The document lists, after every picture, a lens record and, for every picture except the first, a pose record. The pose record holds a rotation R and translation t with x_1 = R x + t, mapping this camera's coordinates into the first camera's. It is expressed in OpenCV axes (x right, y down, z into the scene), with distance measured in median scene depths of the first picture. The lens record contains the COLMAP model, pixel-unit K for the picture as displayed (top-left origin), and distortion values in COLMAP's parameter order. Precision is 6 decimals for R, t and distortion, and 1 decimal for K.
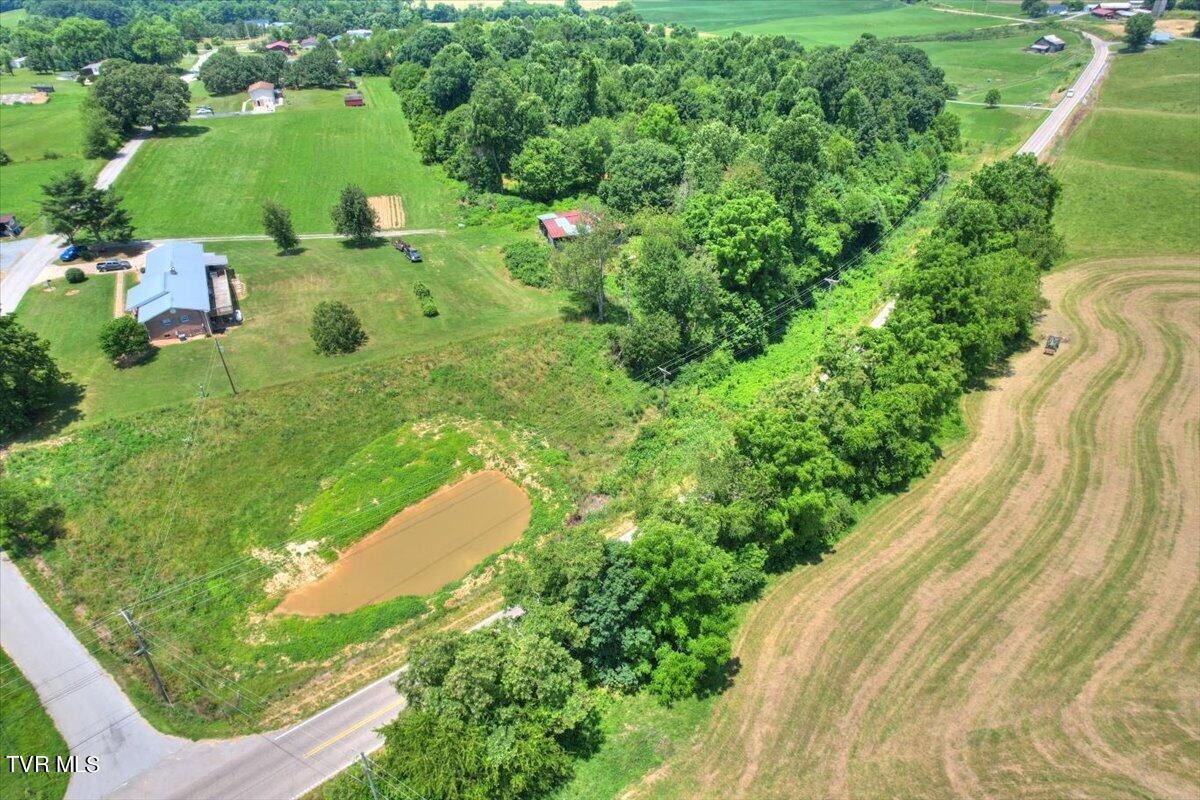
lens RADIAL K [[769.8, 0, 608.1], [0, 769.8, 406.7], [0, 0, 1]] dist [-0.084556, 0.075901]
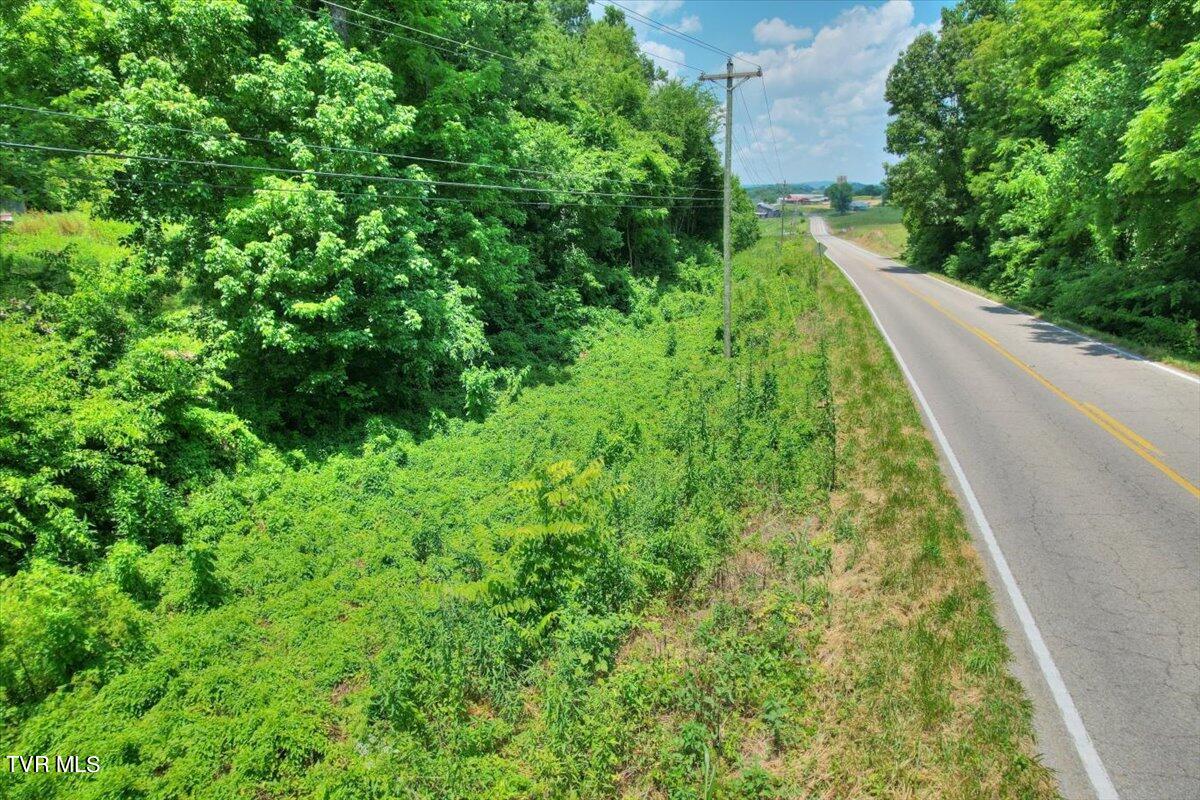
lens RADIAL K [[769.8, 0, 605.3], [0, 769.8, 402.2], [0, 0, 1]] dist [-0.084556, 0.075901]
pose [[0.944829, -0.087446, 0.315675, 0.147371], [0.180436, 0.943259, -0.278758, -0.013840], [-0.273387, 0.320338, 0.906997, 0.701193]]
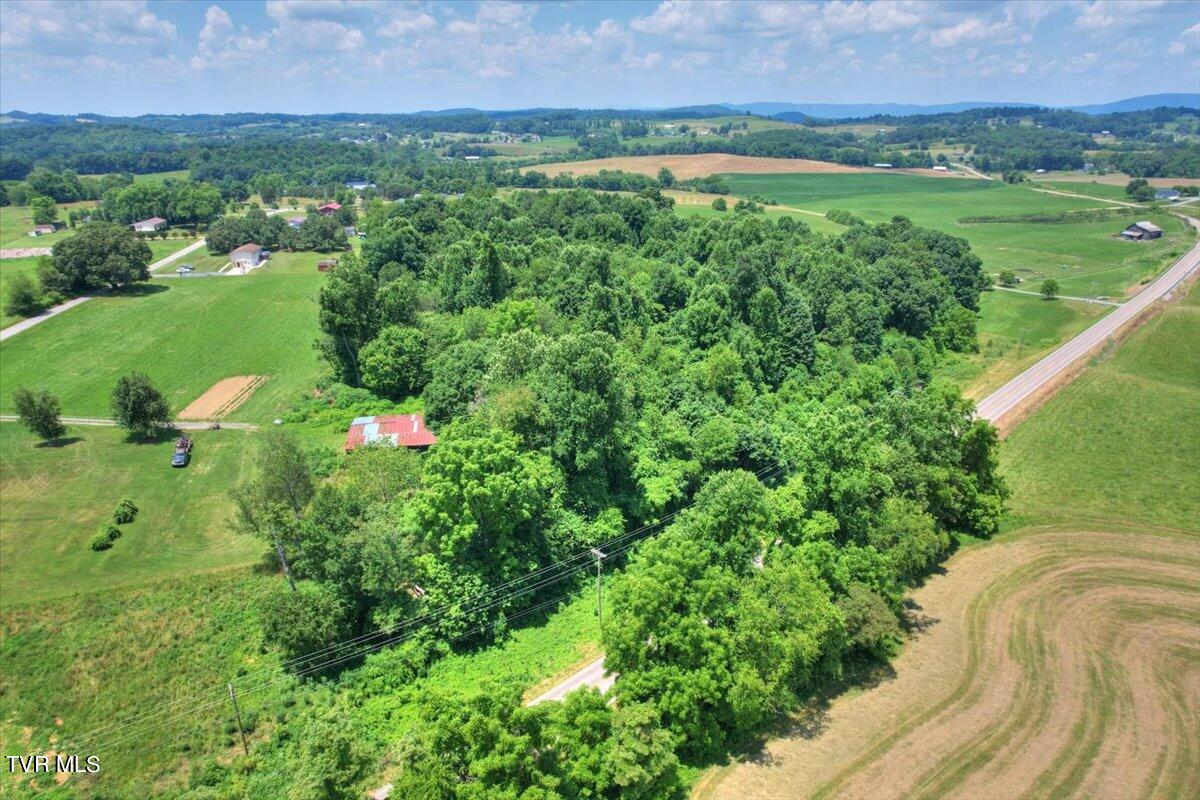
lens RADIAL K [[769.8, 0, 608.6], [0, 769.8, 403.2], [0, 0, 1]] dist [-0.084556, 0.075901]
pose [[0.984619, 0.070404, -0.159905, 0.345668], [-0.100028, 0.977533, -0.185534, -0.144154], [0.143250, 0.198675, 0.969540, 0.218212]]
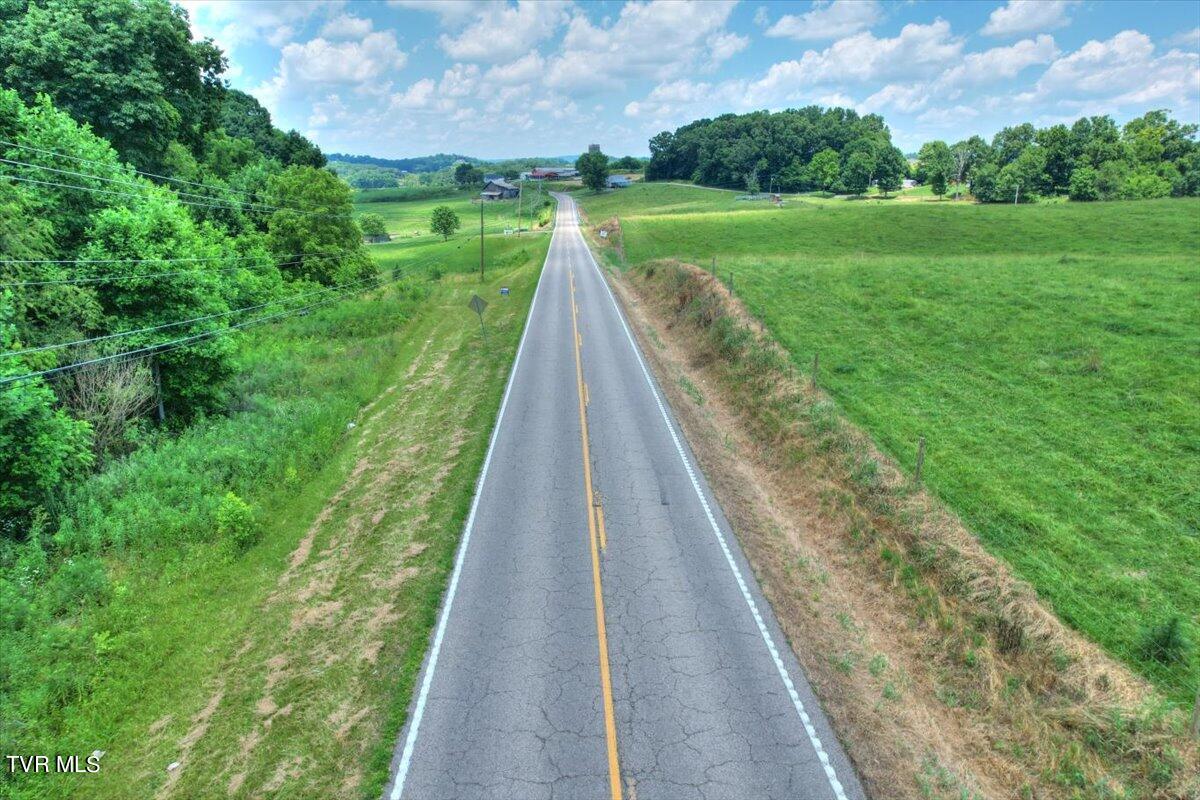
lens RADIAL K [[769.8, 0, 604.8], [0, 769.8, 404.9], [0, 0, 1]] dist [-0.084556, 0.075901]
pose [[0.804815, -0.167894, 0.569284, 0.621357], [0.317126, 0.932407, -0.173345, -0.365087], [-0.501700, 0.320046, 0.803659, 1.247511]]
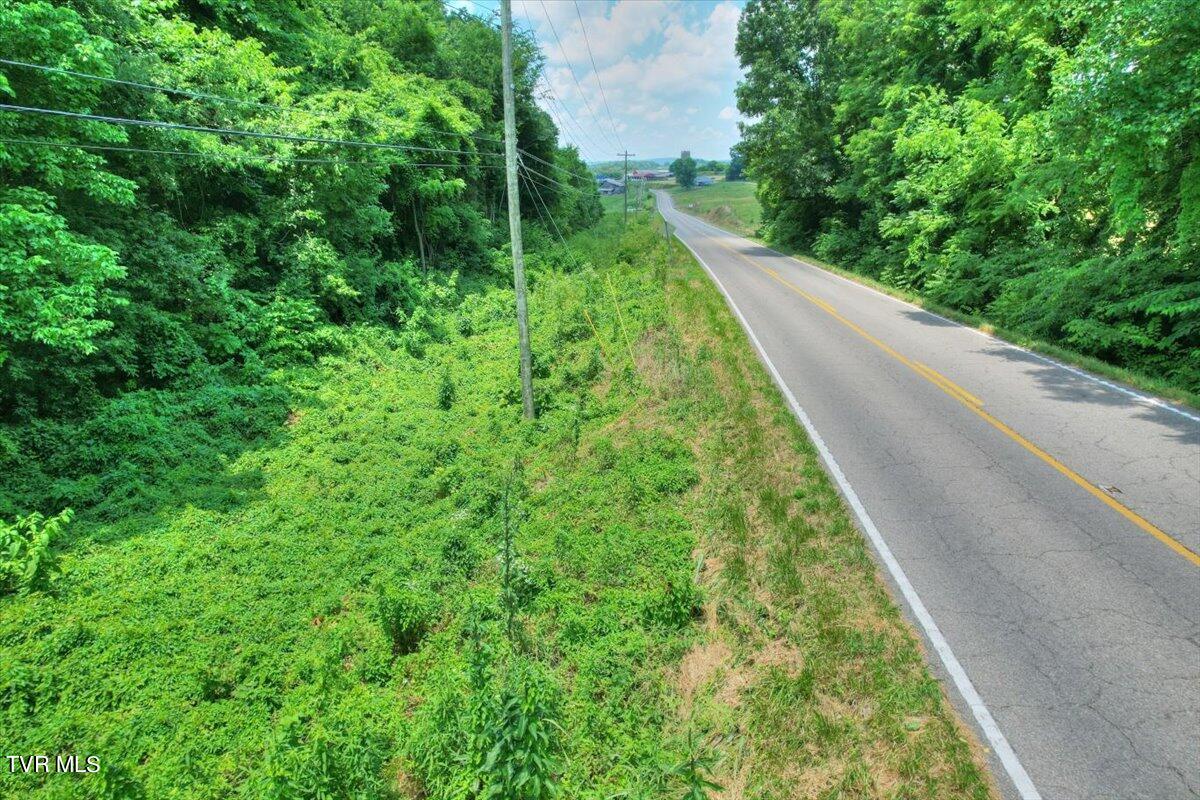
lens RADIAL K [[769.8, 0, 602.7], [0, 769.8, 403.3], [0, 0, 1]] dist [-0.084556, 0.075901]
pose [[0.867293, -0.145475, 0.476067, 0.195696], [0.272937, 0.938748, -0.210374, -0.048952], [-0.416302, 0.312392, 0.853875, 0.761850]]
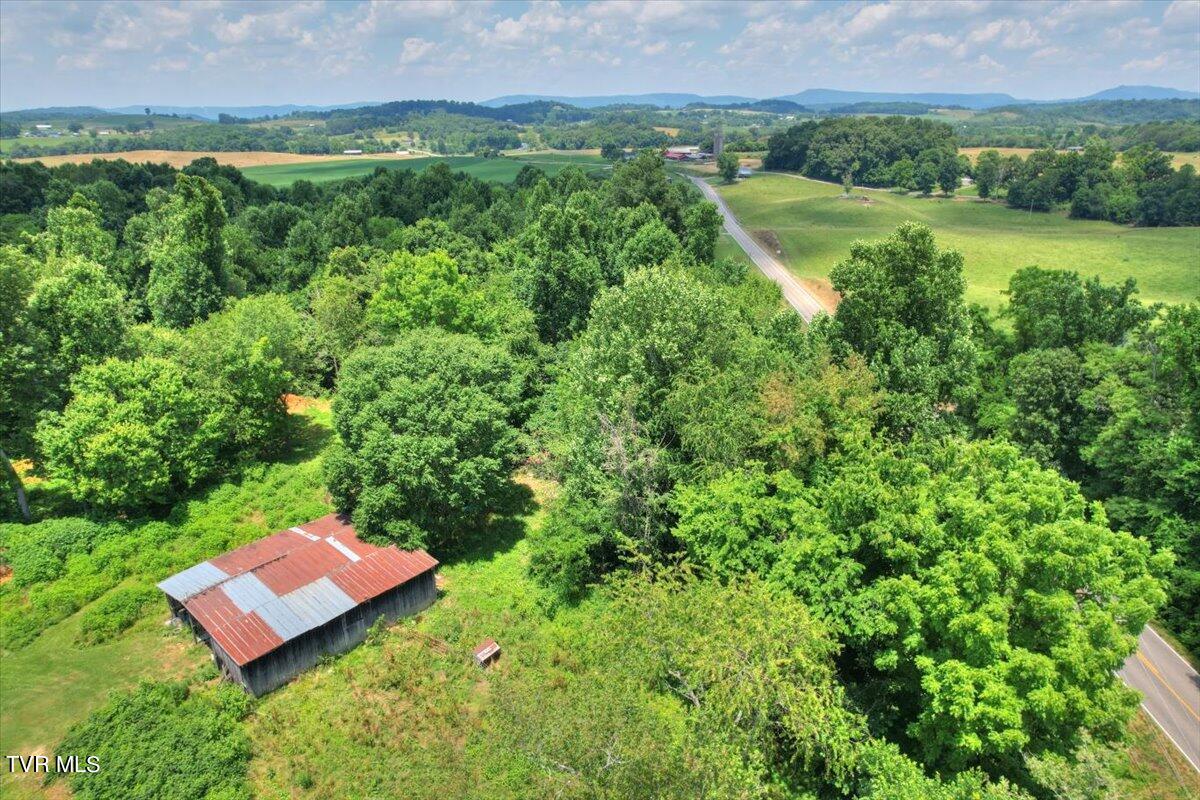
lens RADIAL K [[769.8, 0, 608.3], [0, 769.8, 403.4], [0, 0, 1]] dist [-0.084556, 0.075901]
pose [[0.857680, -0.176650, 0.482887, -0.072930], [0.269211, 0.954400, -0.129021, -0.244108], [-0.438076, 0.240657, 0.866126, 0.638214]]
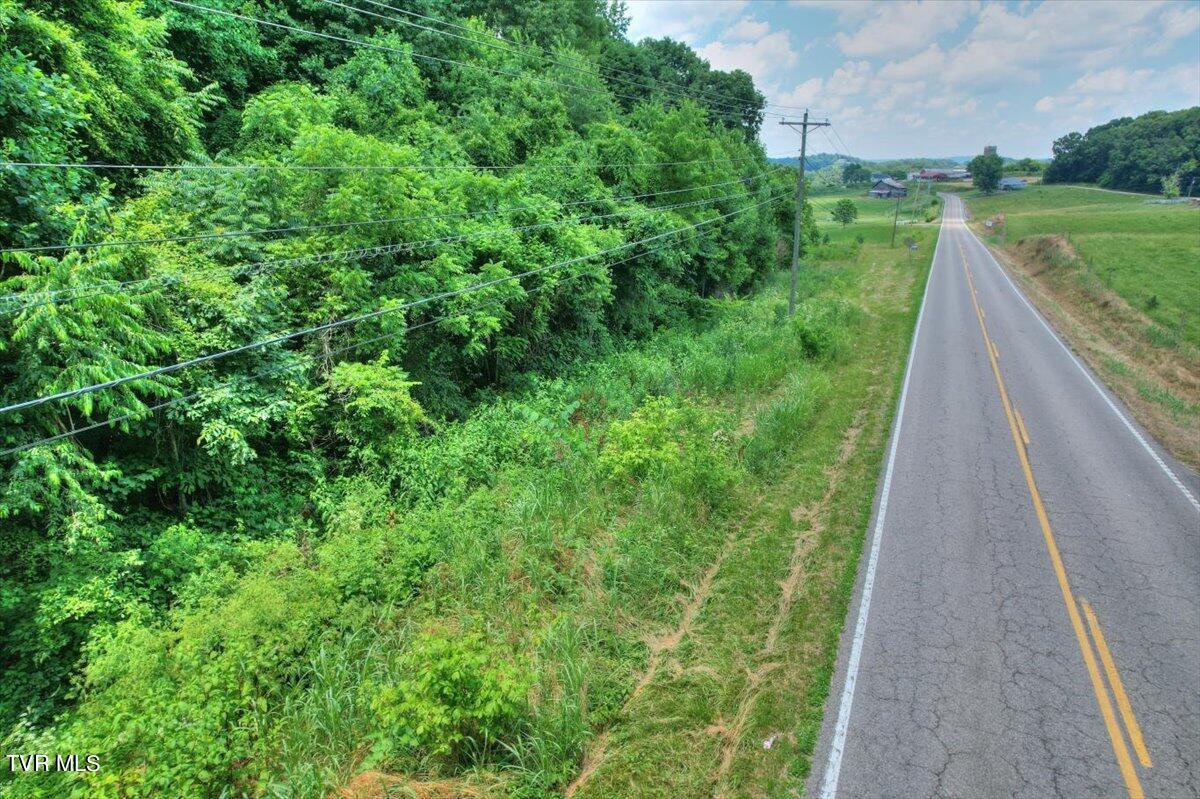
lens RADIAL K [[769.8, 0, 598.1], [0, 769.8, 404.4], [0, 0, 1]] dist [-0.084556, 0.075901]
pose [[0.986485, -0.037998, 0.159385, 0.436811], [0.079522, 0.961525, -0.262955, -0.224246], [-0.143261, 0.272076, 0.951552, 1.035232]]
